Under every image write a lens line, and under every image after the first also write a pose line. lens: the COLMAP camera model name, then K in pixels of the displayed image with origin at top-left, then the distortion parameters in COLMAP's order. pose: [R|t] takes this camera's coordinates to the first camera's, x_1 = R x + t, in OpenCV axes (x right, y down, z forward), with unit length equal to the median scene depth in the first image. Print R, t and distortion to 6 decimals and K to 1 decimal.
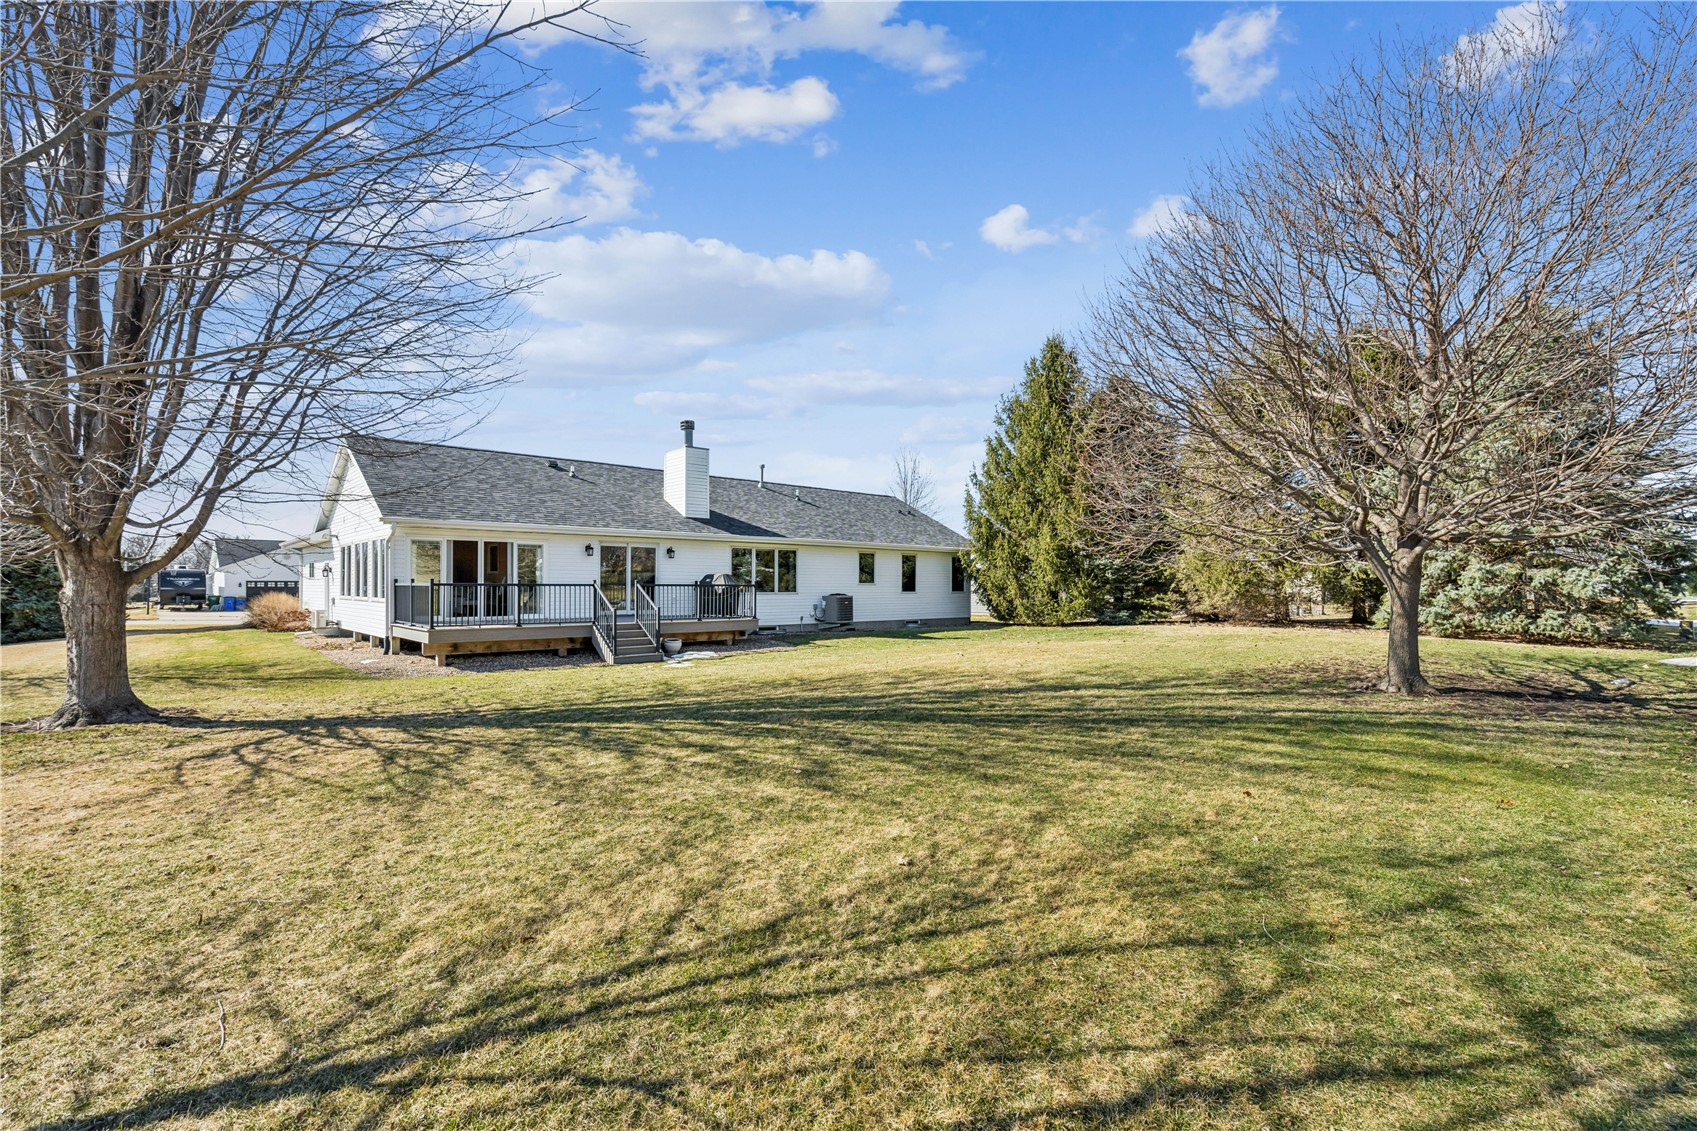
lens RADIAL K [[772.1, 0, 854.5], [0, 772.1, 567.1], [0, 0, 1]] dist [-0.001830, 0.000567]
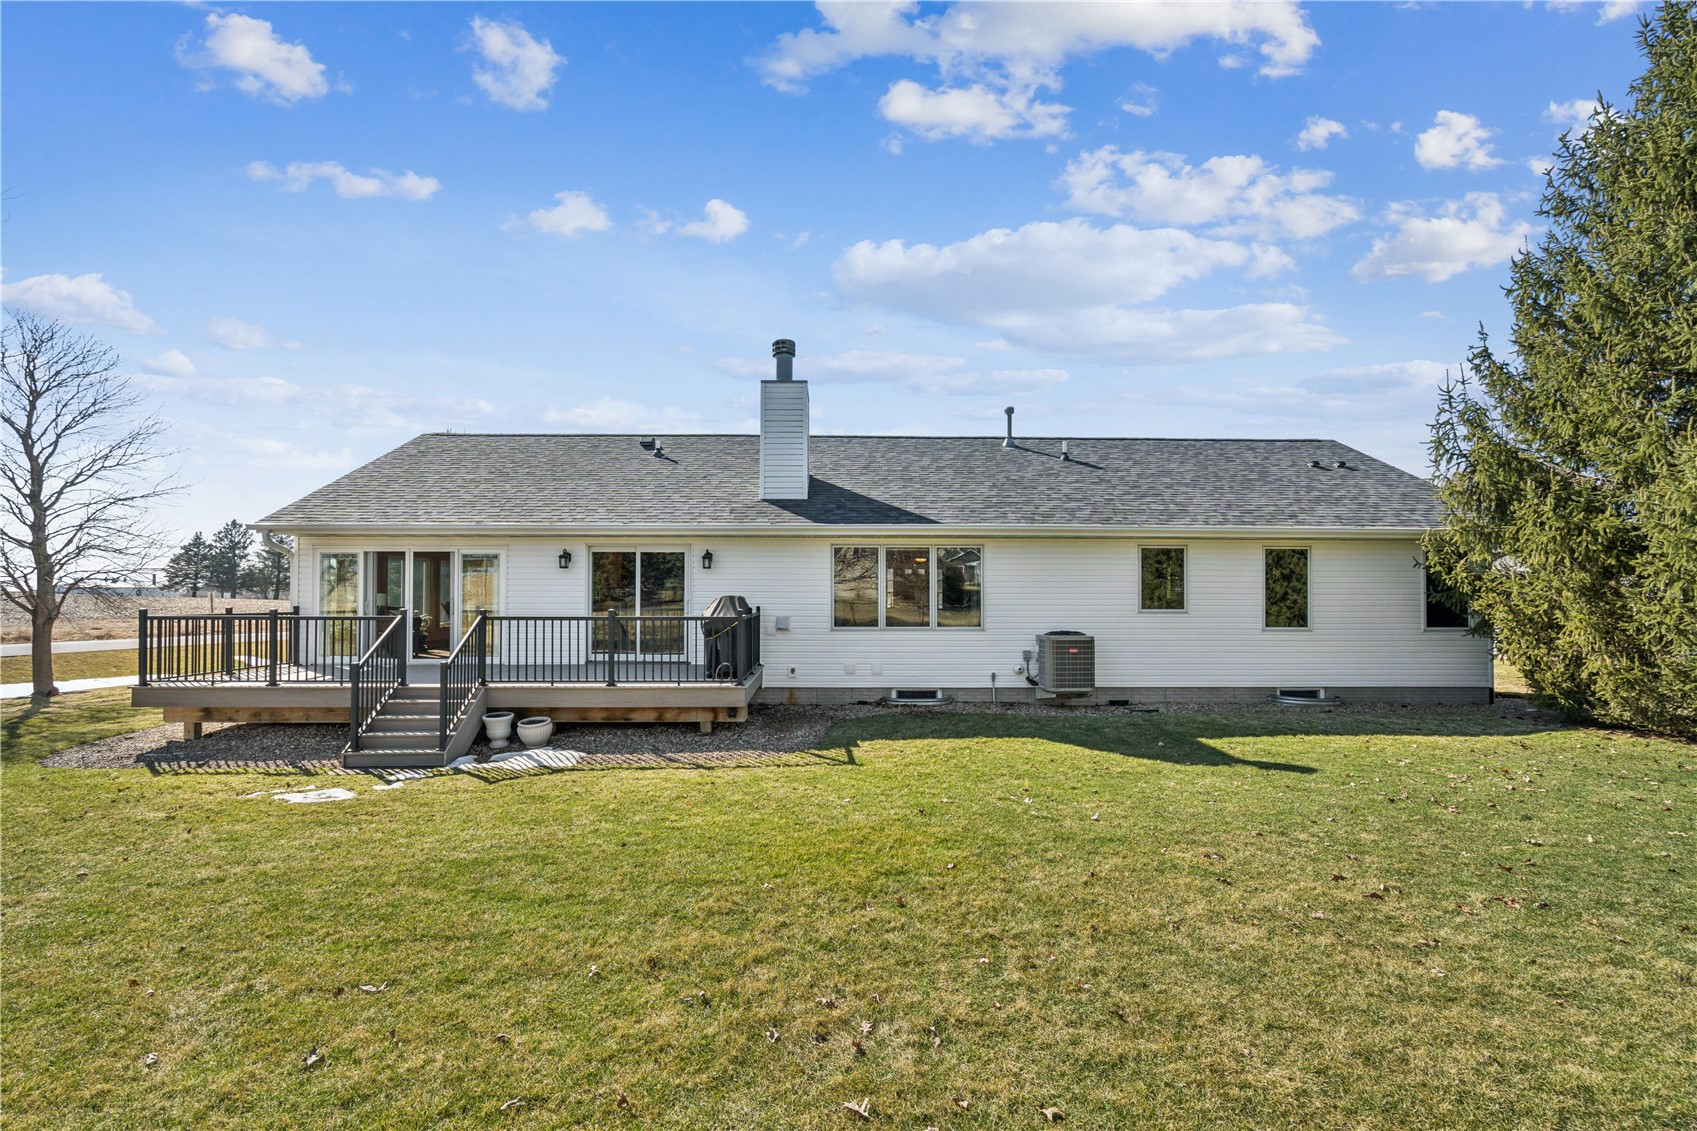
lens RADIAL K [[772.1, 0, 849.2], [0, 772.1, 575.8], [0, 0, 1]] dist [-0.001830, 0.000567]
pose [[0.749641, -0.022394, -0.661465, 0.203271], [0.016118, 0.999749, -0.015580, 0.004354], [0.661648, 0.001018, 0.749814, 0.538218]]
